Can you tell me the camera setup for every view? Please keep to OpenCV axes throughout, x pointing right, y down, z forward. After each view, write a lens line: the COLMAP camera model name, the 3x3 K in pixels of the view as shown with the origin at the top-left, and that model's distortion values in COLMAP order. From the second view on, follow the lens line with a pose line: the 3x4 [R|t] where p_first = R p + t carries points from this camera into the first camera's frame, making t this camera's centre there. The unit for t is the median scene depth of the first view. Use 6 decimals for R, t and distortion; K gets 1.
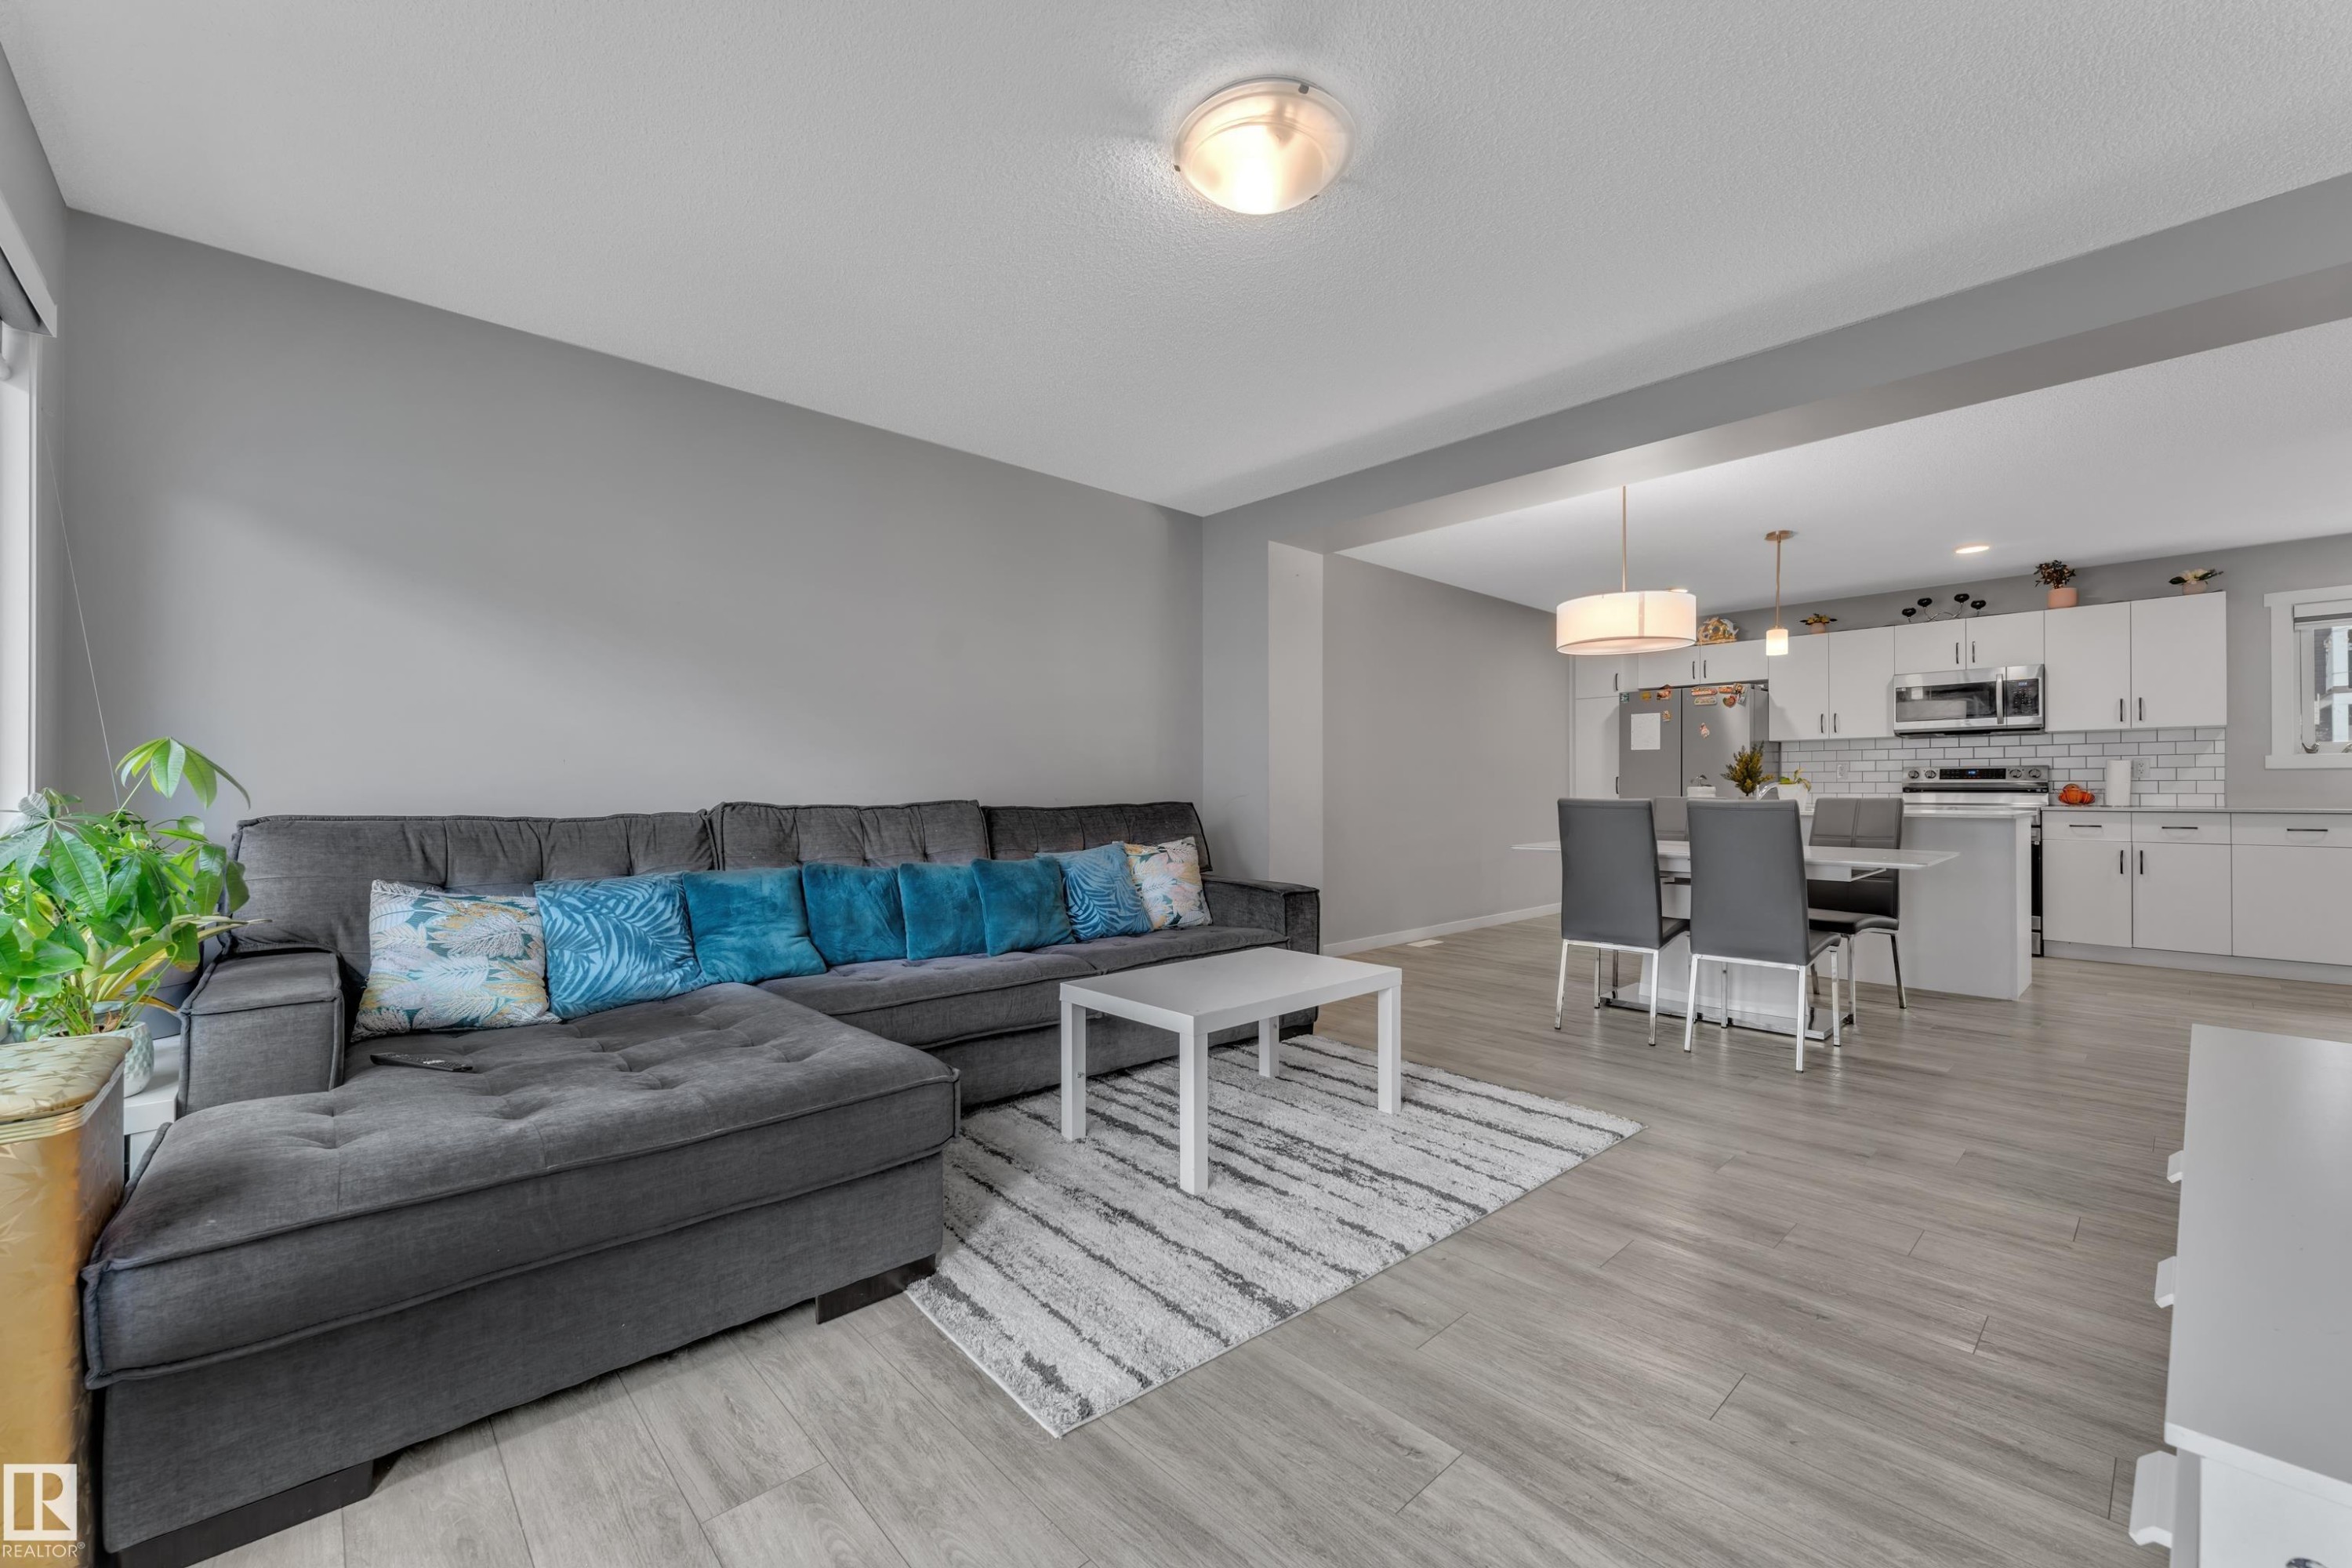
lens RADIAL K [[946.8, 0, 1192.3], [0, 946.8, 772.0], [0, 0, 1]] dist [0.003175, -0.000656]
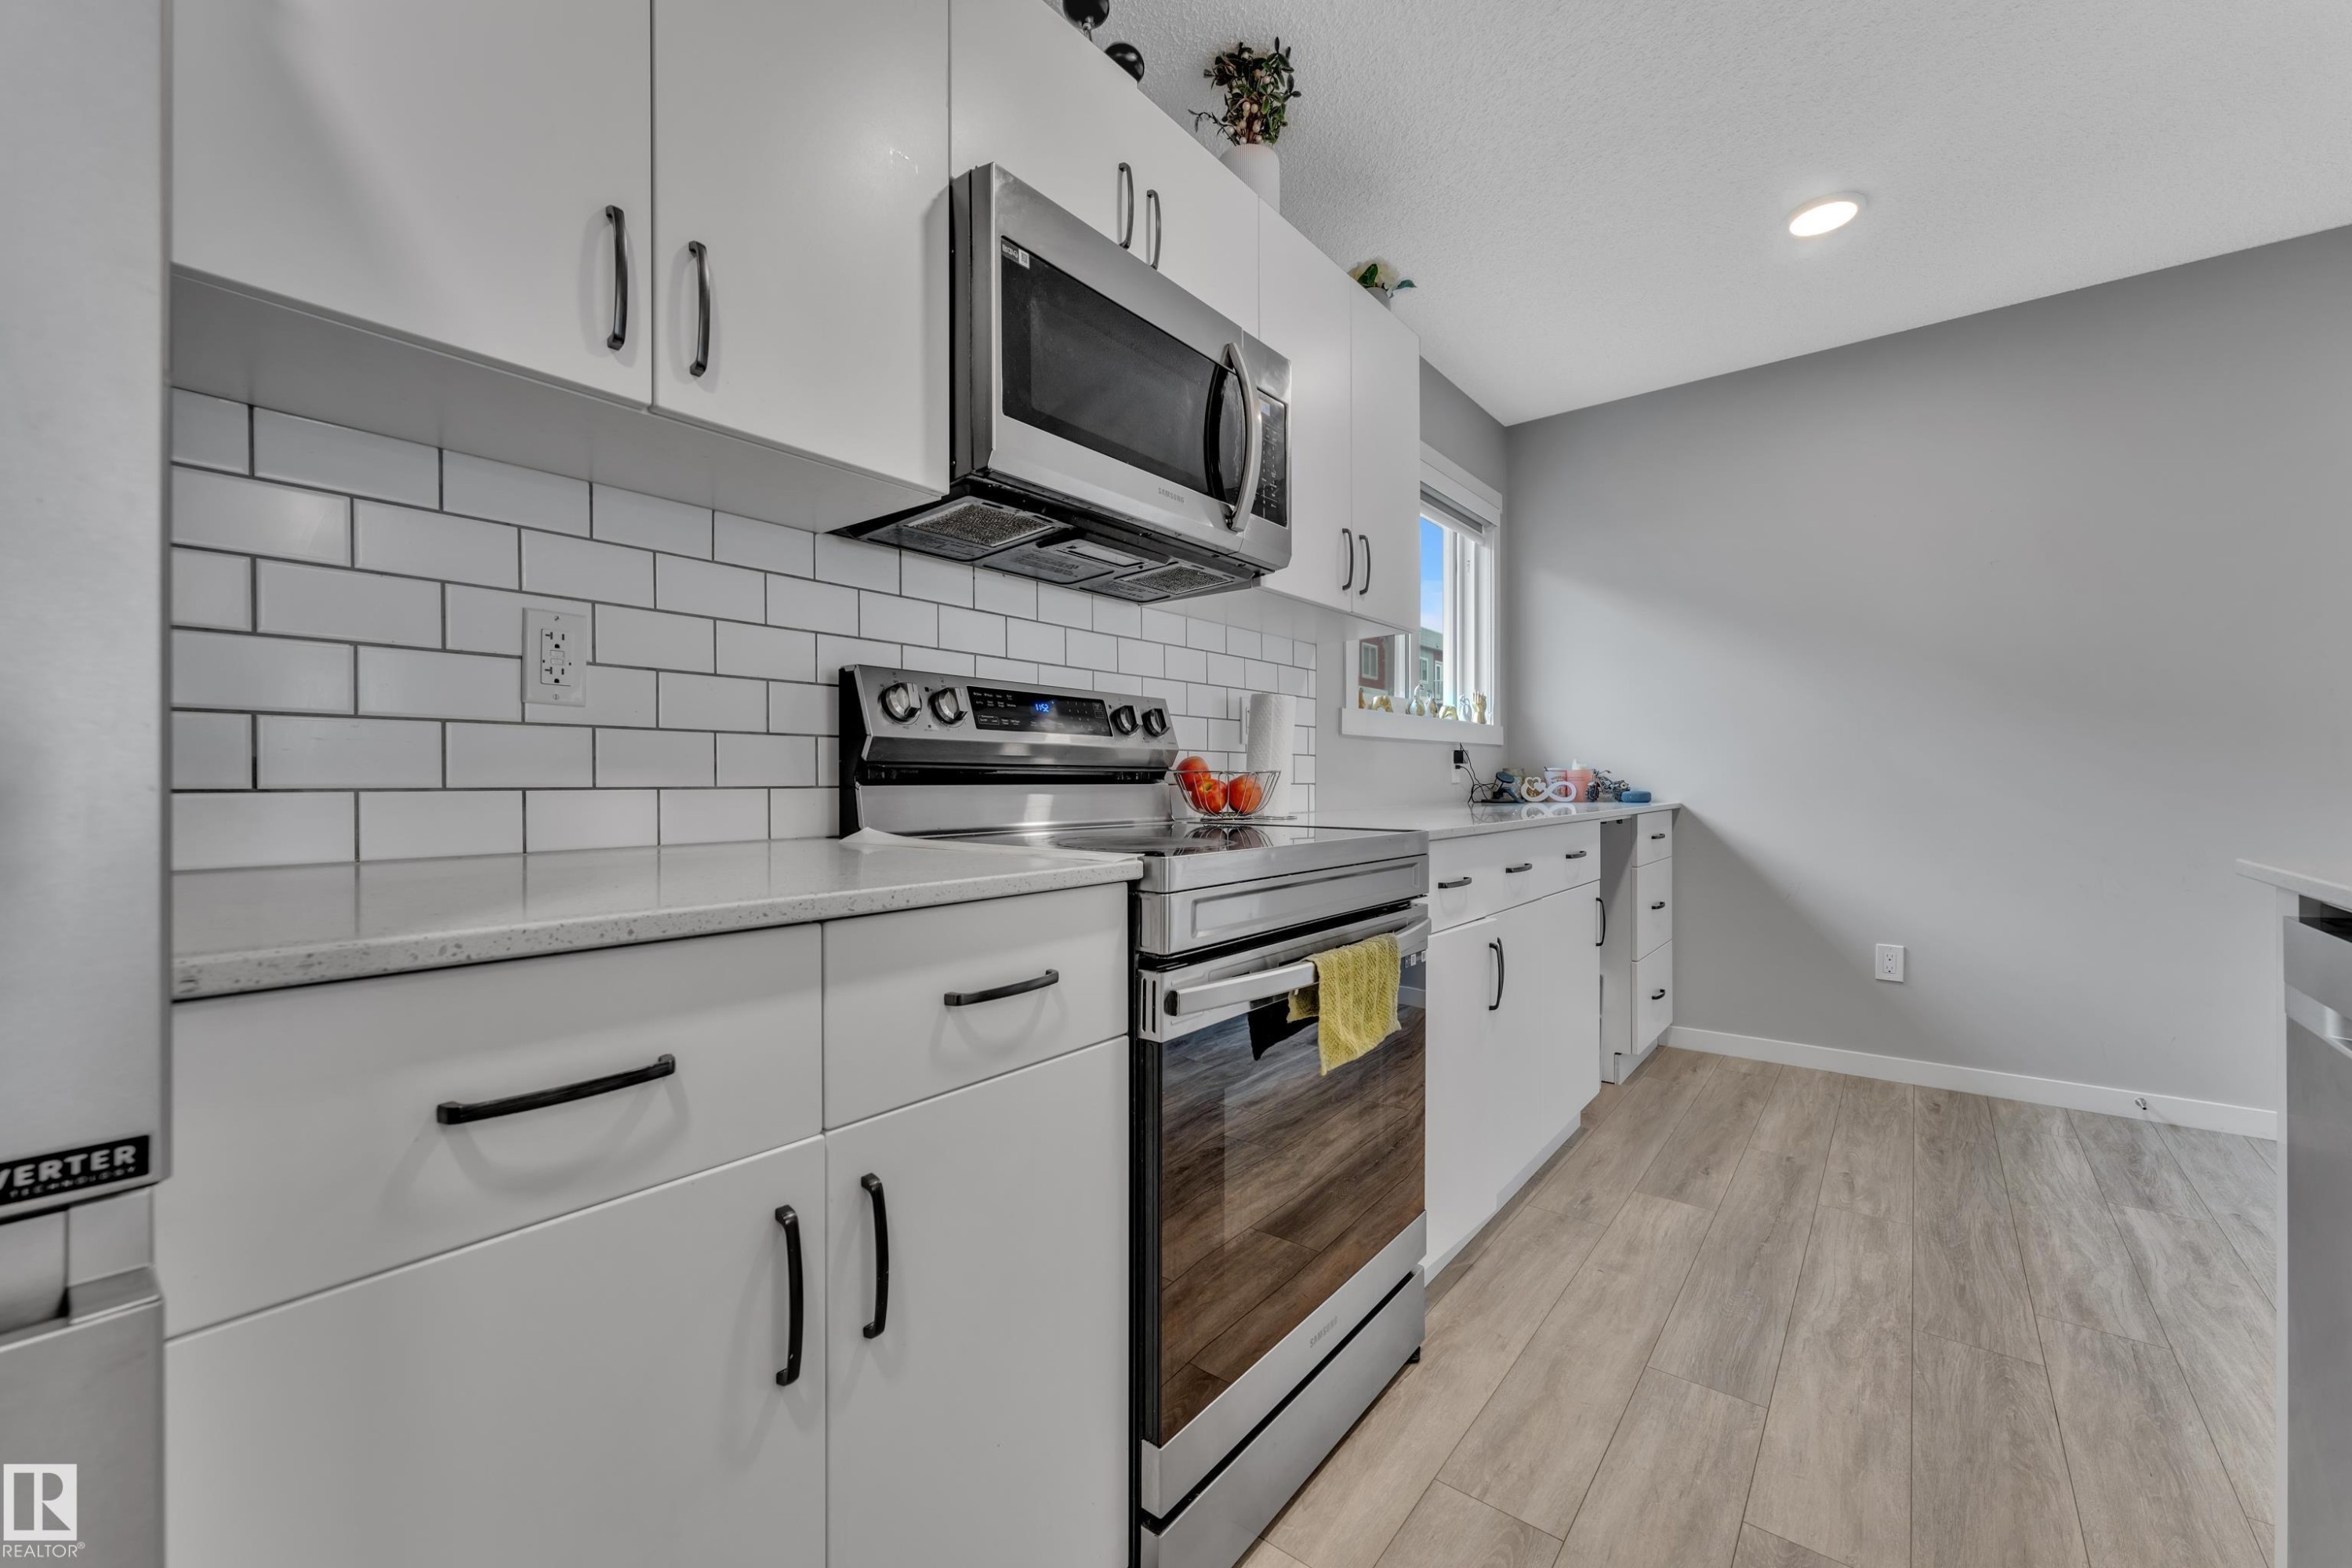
lens RADIAL K [[946.8, 0, 1196.6], [0, 946.8, 790.6], [0, 0, 1]] dist [0.003175, -0.000656]
pose [[-0.156986, -0.005616, 0.987585, 1.073121], [-0.014034, 0.999896, 0.003456, 0.044011], [-0.987501, -0.013317, -0.157048, 1.952884]]
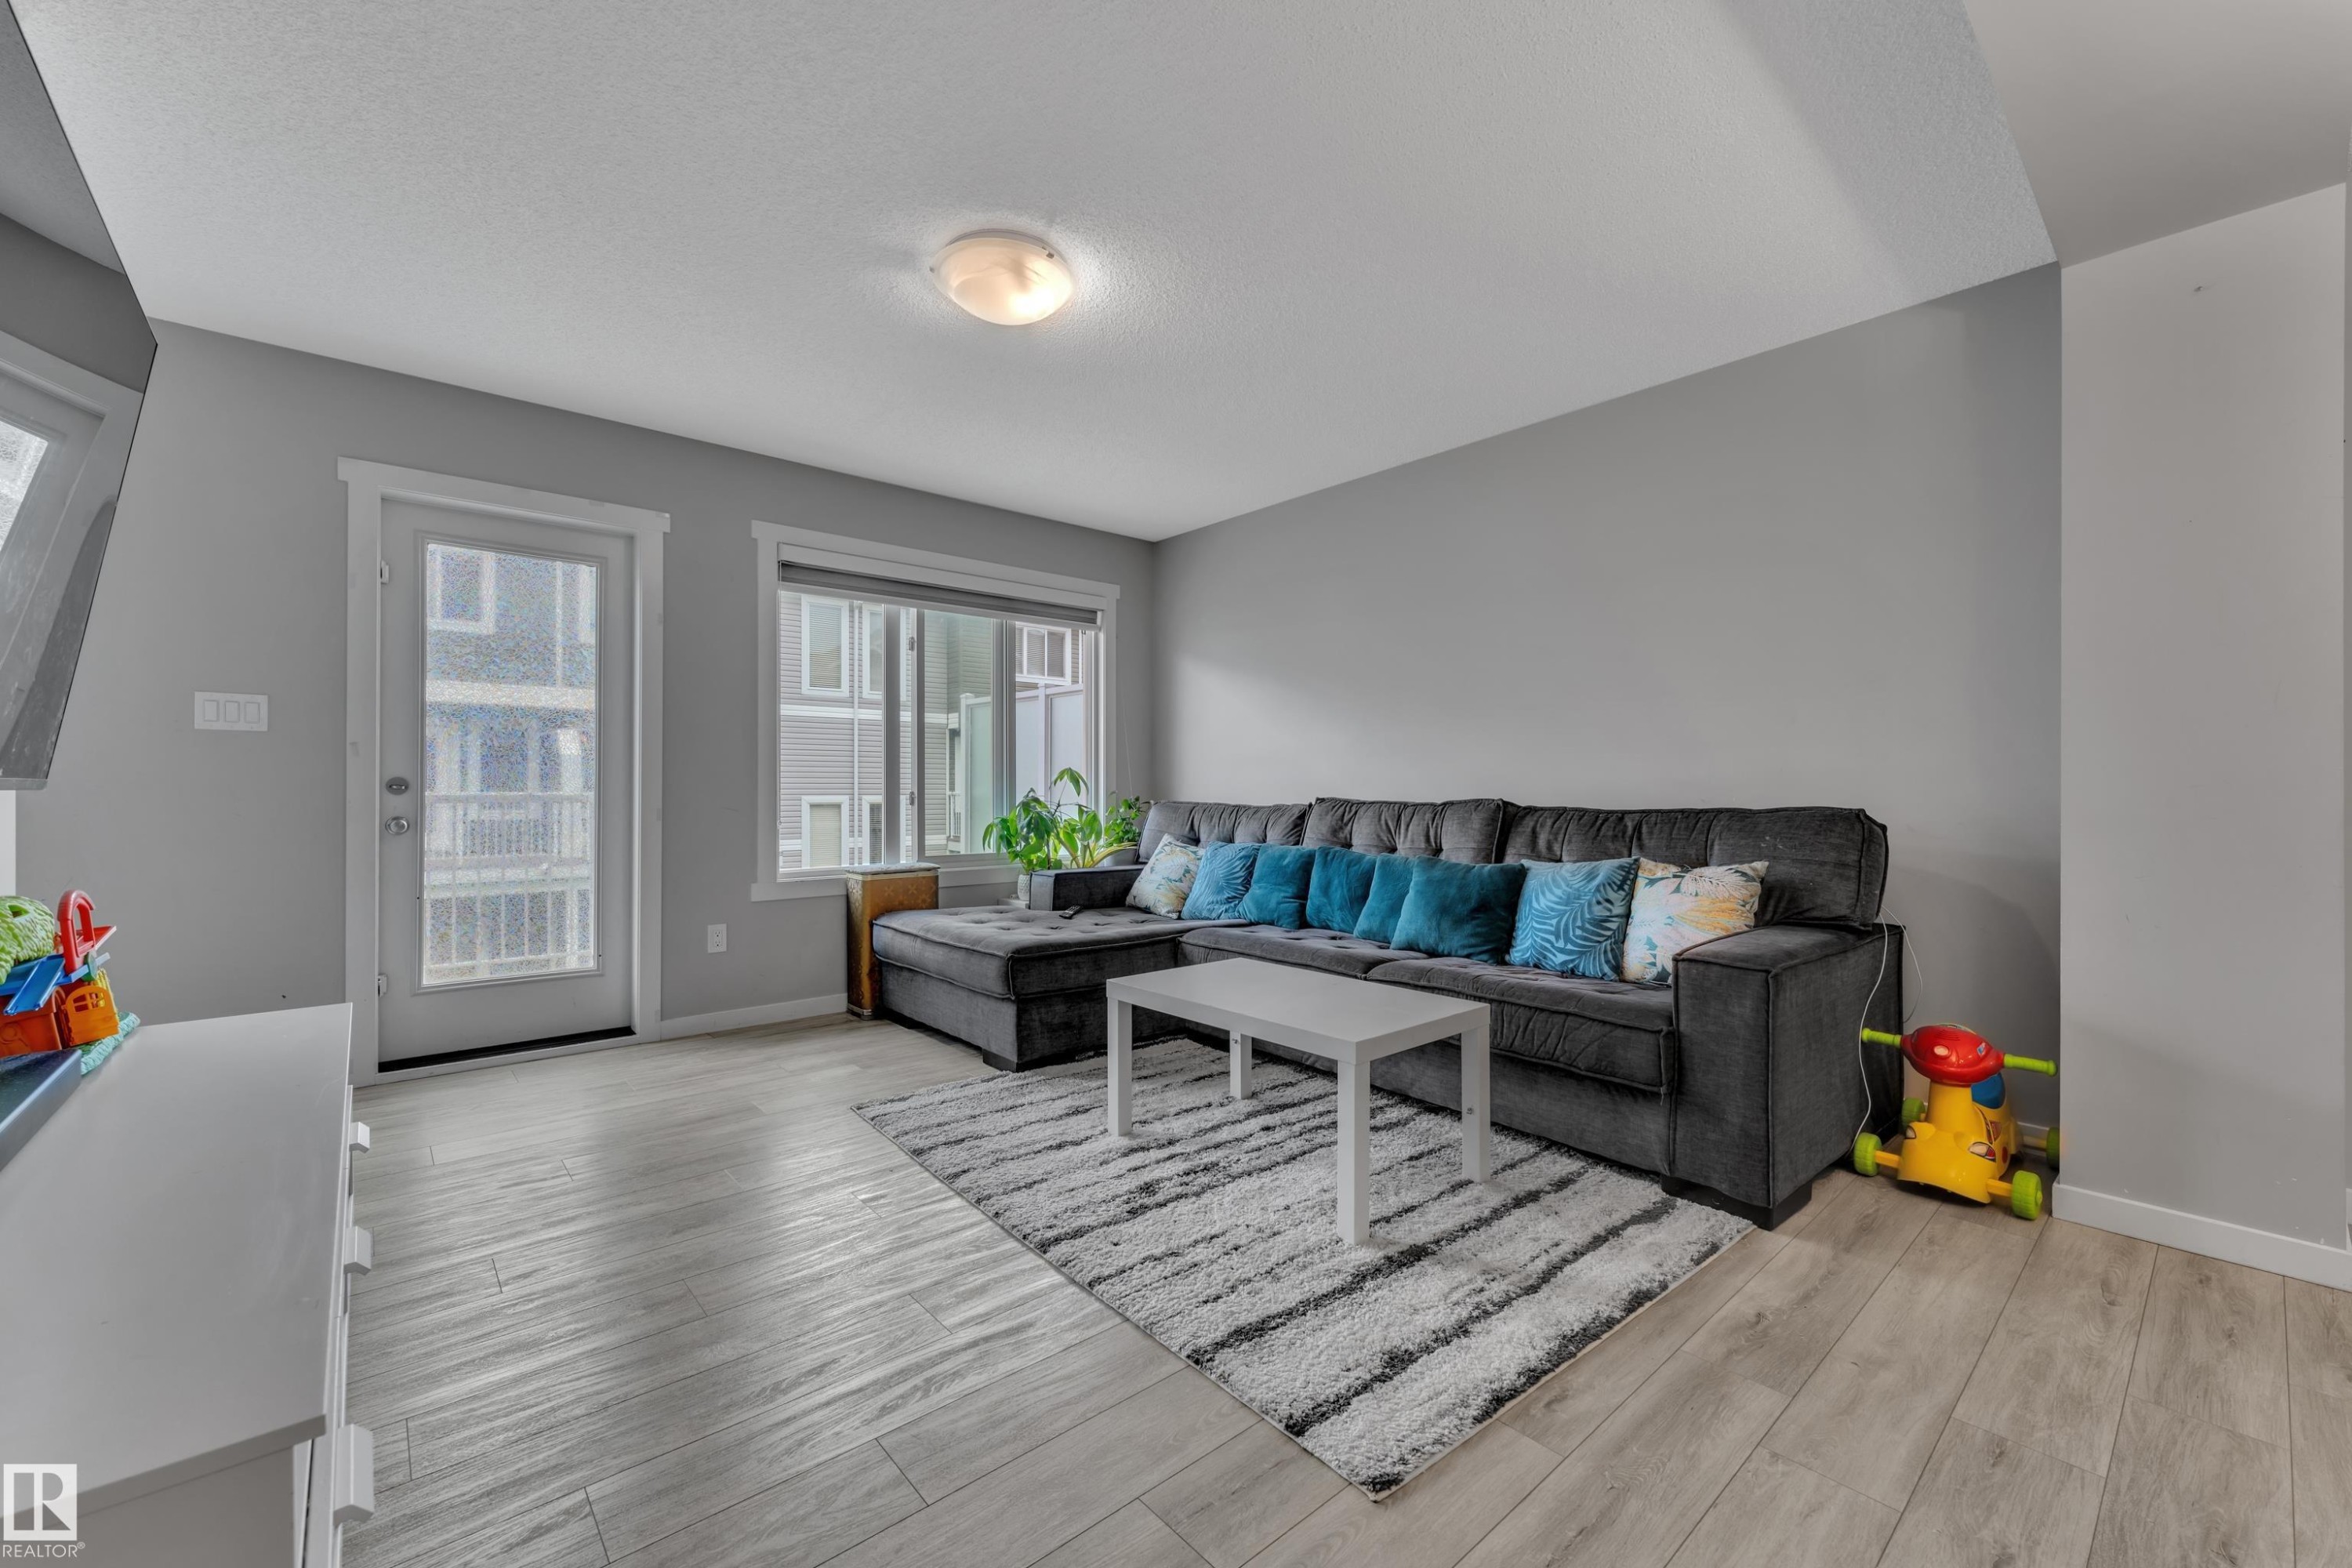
lens RADIAL K [[946.8, 0, 1166.5], [0, 946.8, 790.8], [0, 0, 1]] dist [0.003175, -0.000656]
pose [[-0.050593, 0.000747, -0.998719, 0.816764], [0.018445, 0.999830, -0.000186, 0.015982], [0.998549, -0.018431, -0.050598, 0.790778]]
